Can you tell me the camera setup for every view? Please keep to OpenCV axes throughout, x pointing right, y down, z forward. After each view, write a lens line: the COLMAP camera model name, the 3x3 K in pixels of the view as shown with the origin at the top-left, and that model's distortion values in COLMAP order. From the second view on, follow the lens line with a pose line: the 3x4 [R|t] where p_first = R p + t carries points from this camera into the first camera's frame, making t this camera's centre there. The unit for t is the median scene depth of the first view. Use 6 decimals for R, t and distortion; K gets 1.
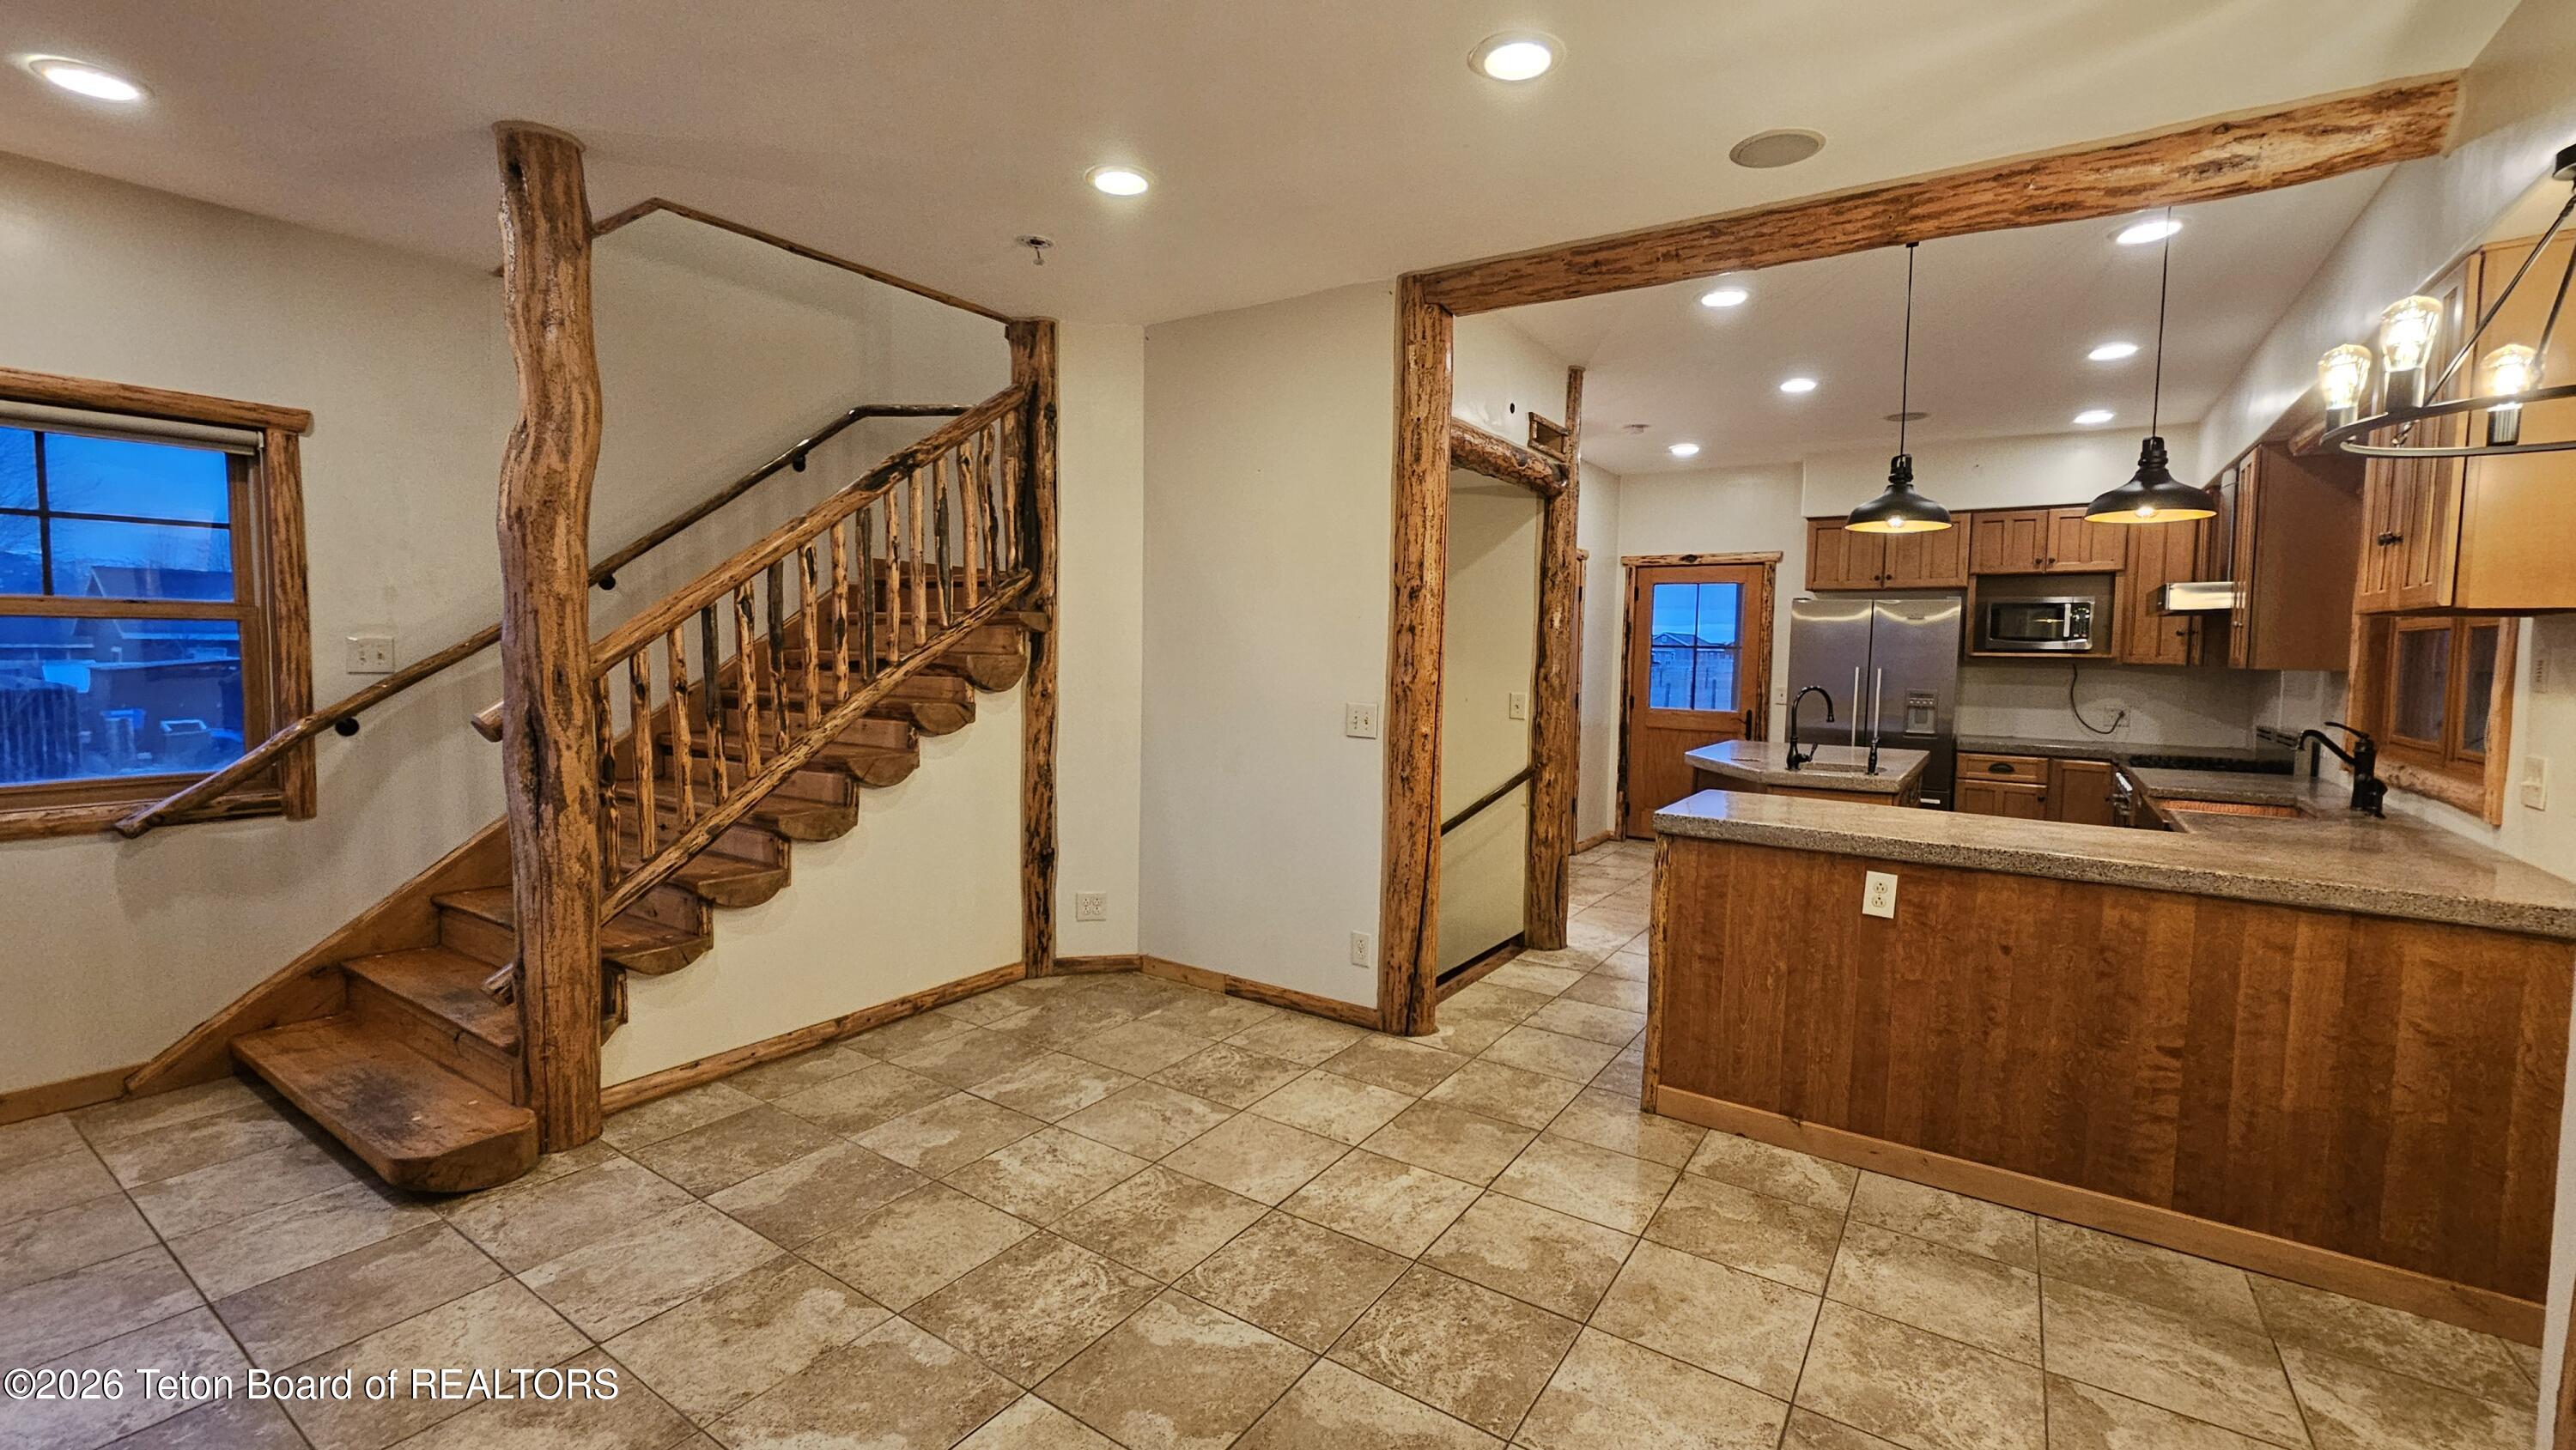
lens RADIAL K [[1068.3, 0, 1298.5], [0, 1068.3, 713.4], [0, 0, 1]] dist [-0.003417, 0.005239]
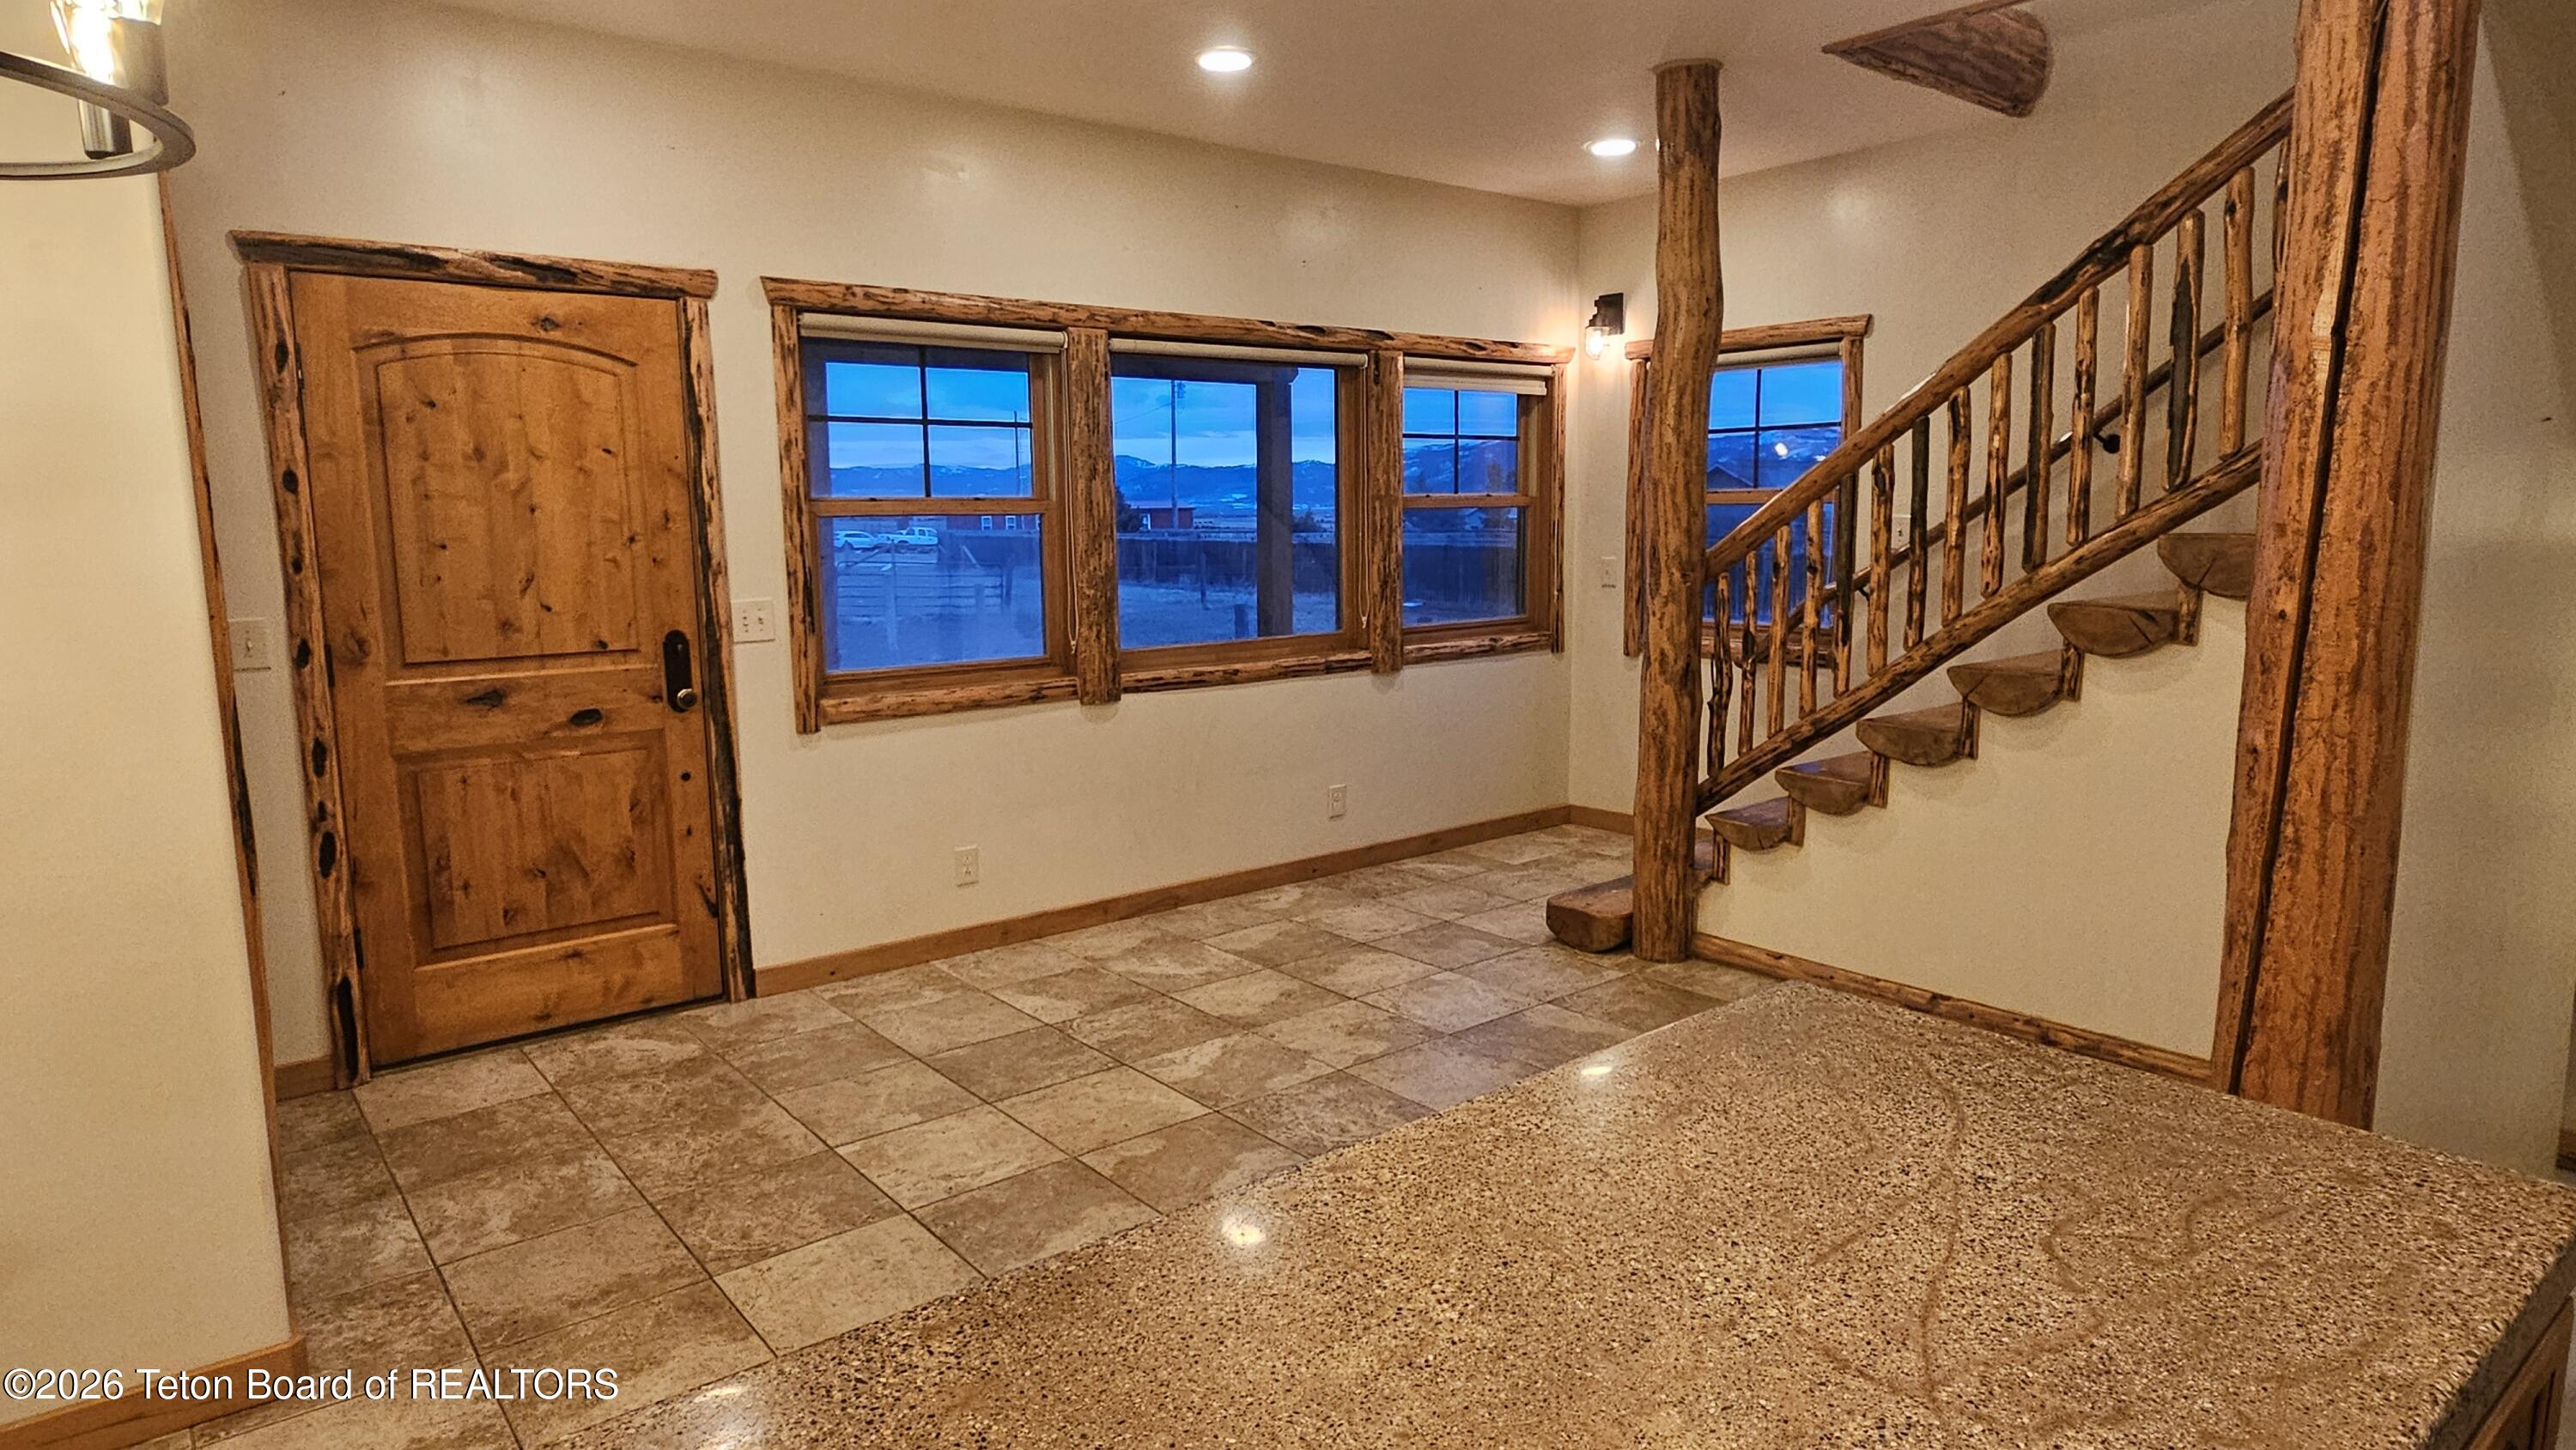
lens RADIAL K [[1479.3, 0, 1296.9], [0, 1479.3, 722.3], [0, 0, 1]] dist [-0.004082, -0.000093]
pose [[-0.284827, 0.123560, -0.950582, 1.036078], [-0.054601, 0.987956, 0.144779, -0.067634], [0.957023, 0.093140, -0.274650, 1.181826]]
